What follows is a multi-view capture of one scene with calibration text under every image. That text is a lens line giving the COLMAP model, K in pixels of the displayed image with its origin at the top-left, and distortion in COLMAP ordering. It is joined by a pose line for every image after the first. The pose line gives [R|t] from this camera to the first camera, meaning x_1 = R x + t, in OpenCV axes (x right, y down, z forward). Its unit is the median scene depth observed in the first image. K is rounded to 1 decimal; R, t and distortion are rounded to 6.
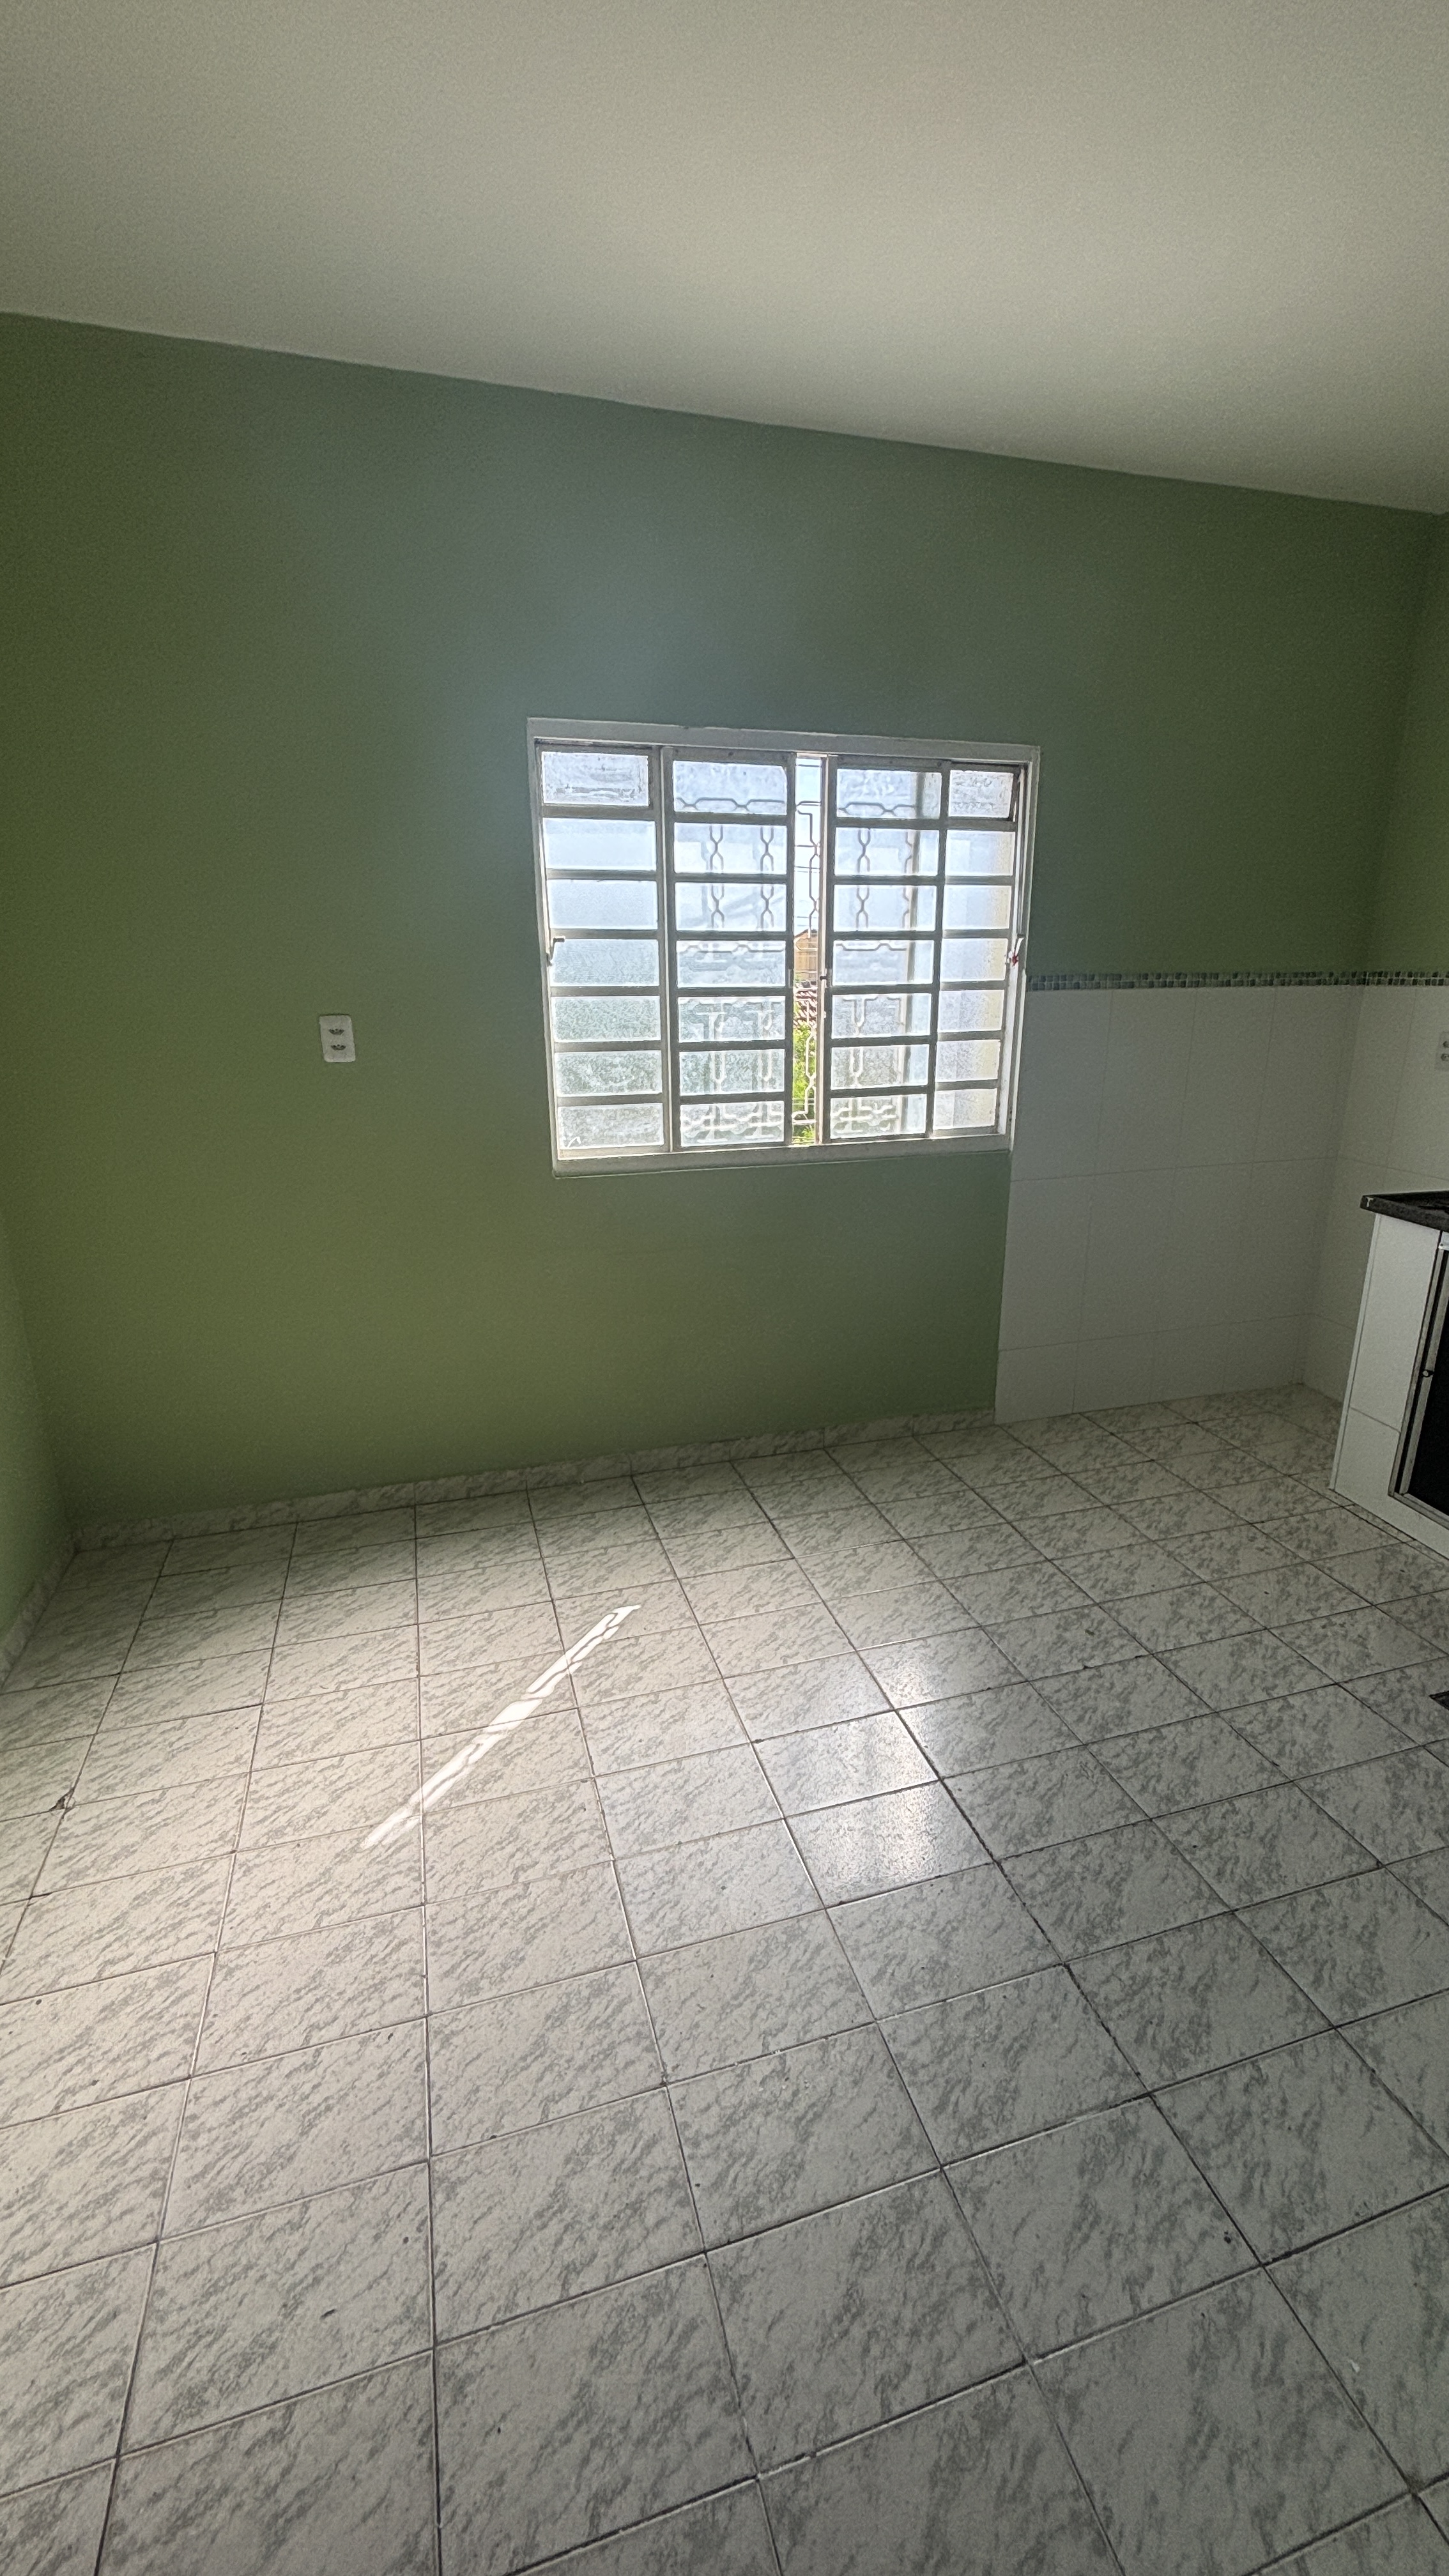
lens RADIAL K [[1045.9, 0, 721.7], [0, 1045.9, 1289.1], [0, 0, 1]] dist [0.012825, 0.000234]
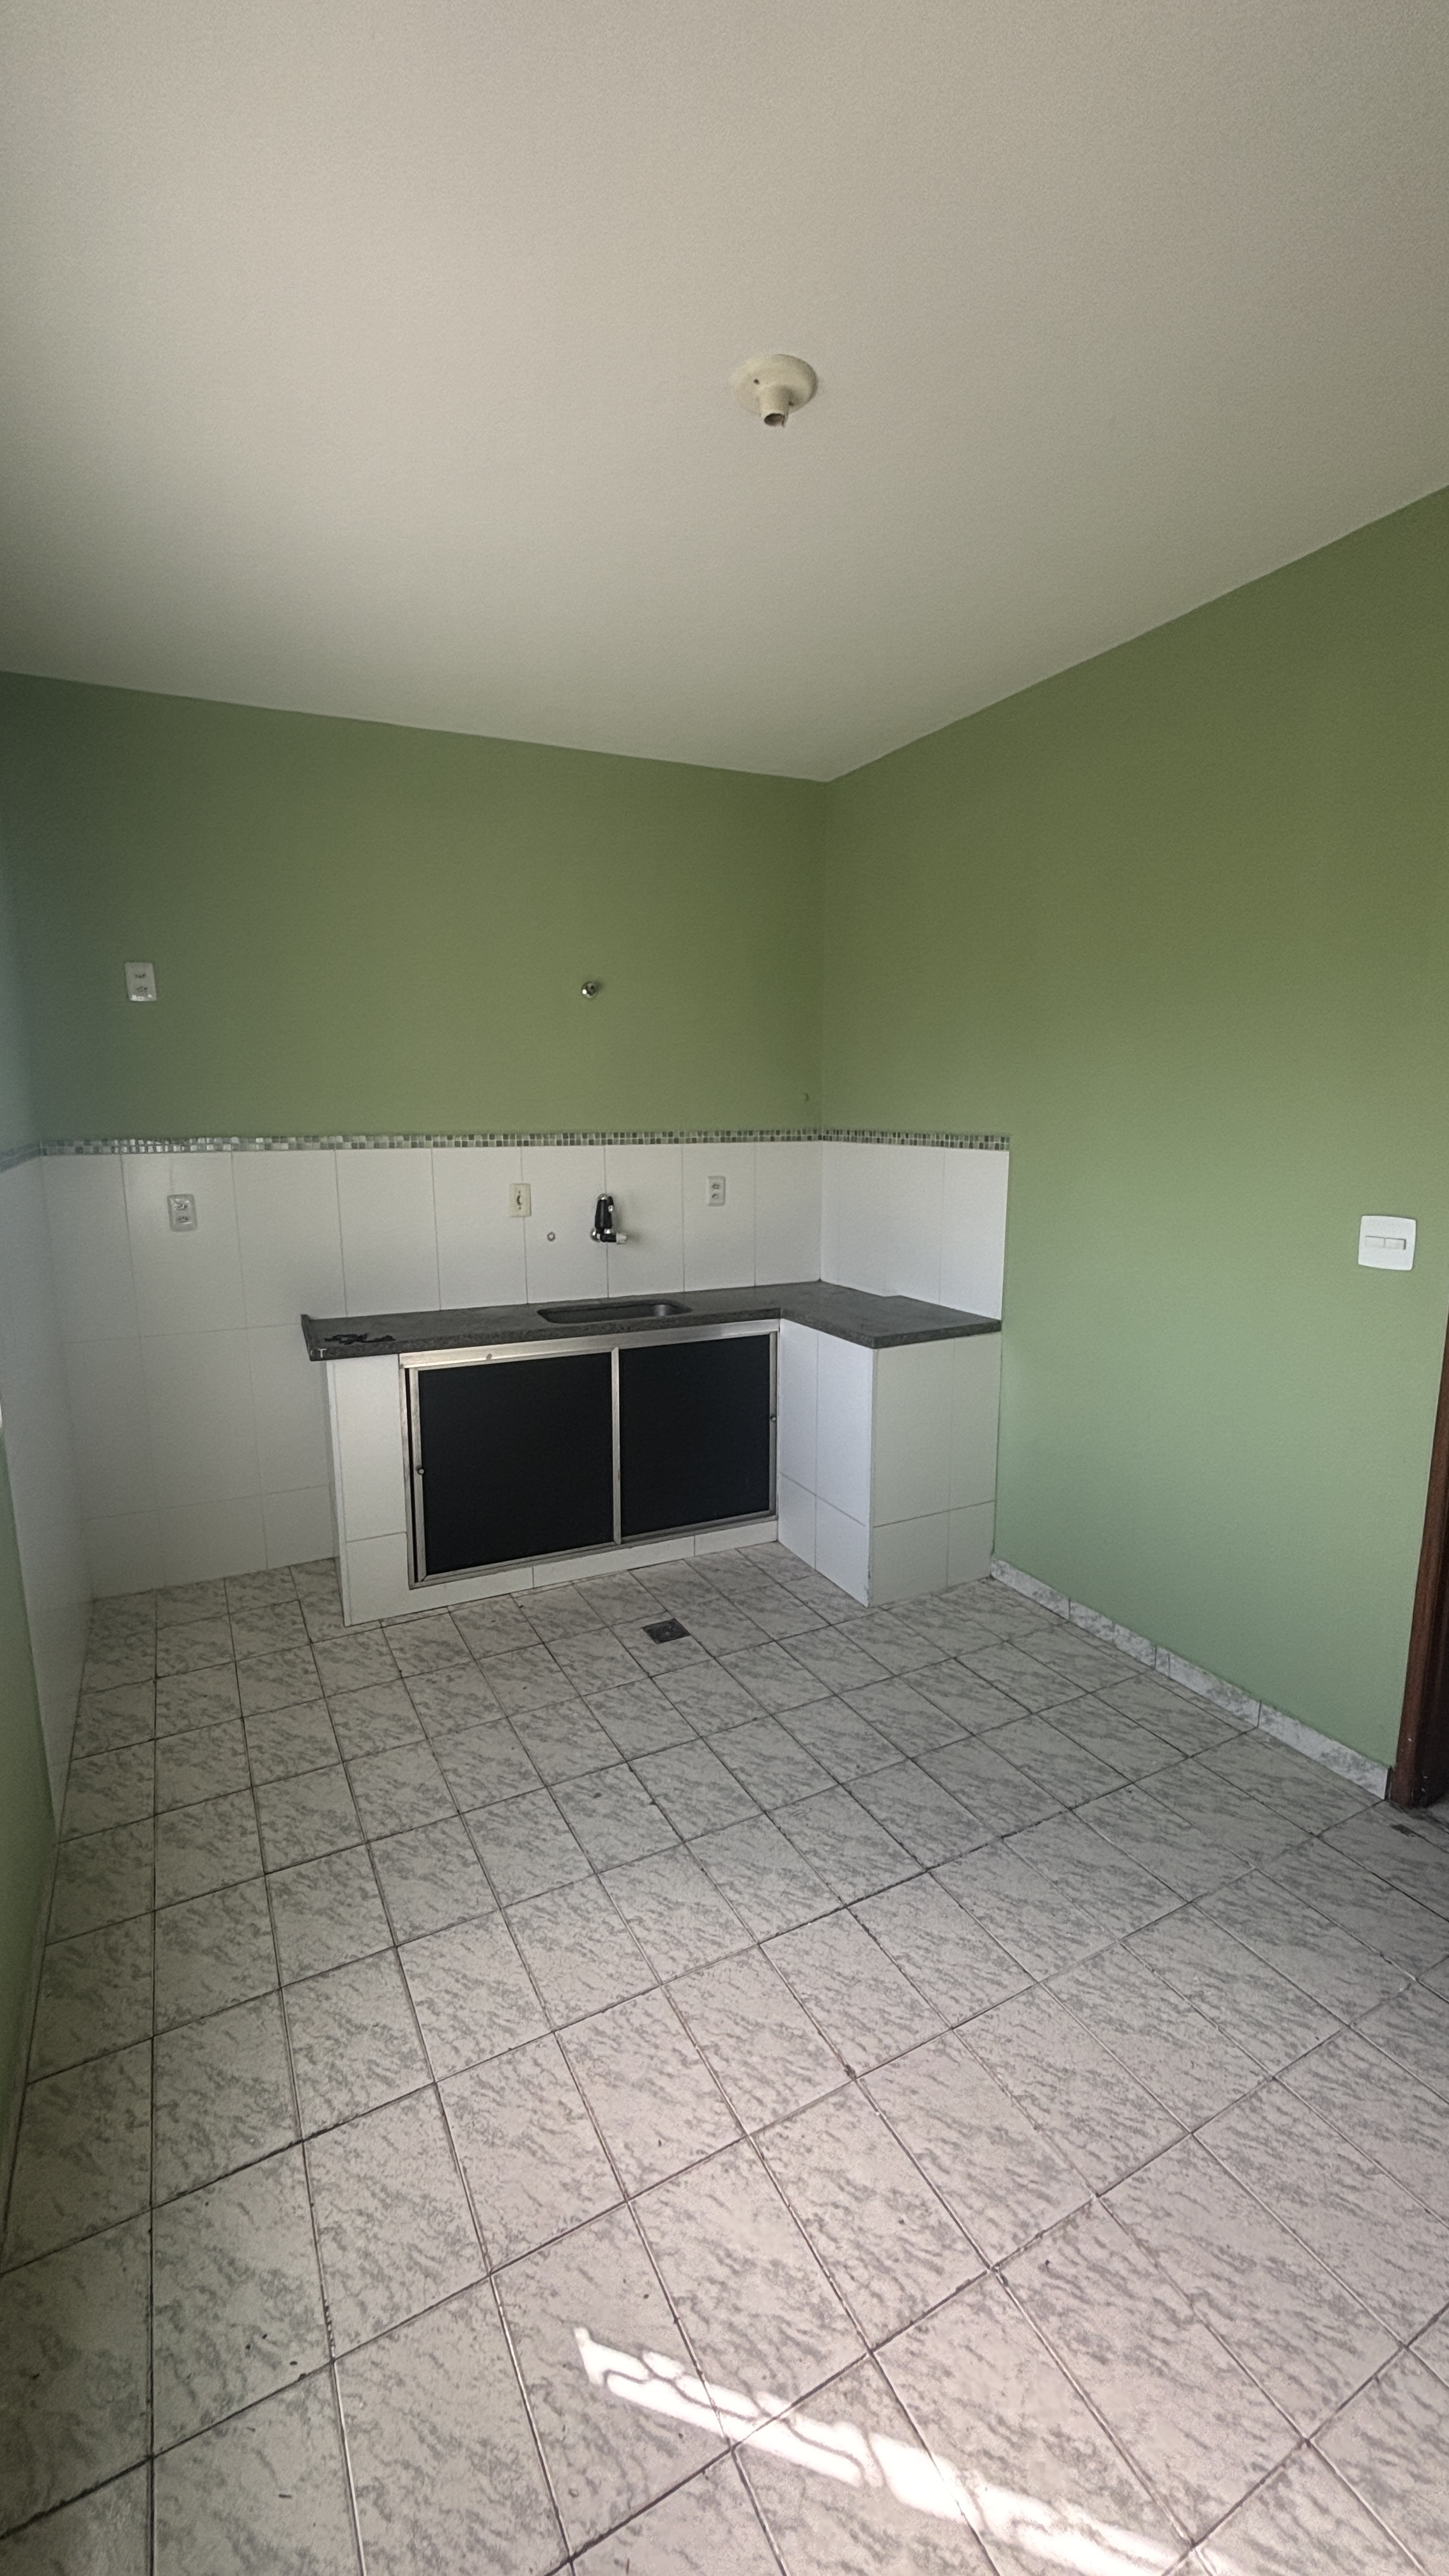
lens RADIAL K [[1045.9, 0, 763.2], [0, 1045.9, 1339.2], [0, 0, 1]] dist [0.012825, 0.000234]
pose [[-0.227731, -0.208715, 0.951092, -0.565997], [0.283941, 0.920073, 0.269895, -0.304215], [-0.931406, 0.331517, -0.150266, 0.940480]]
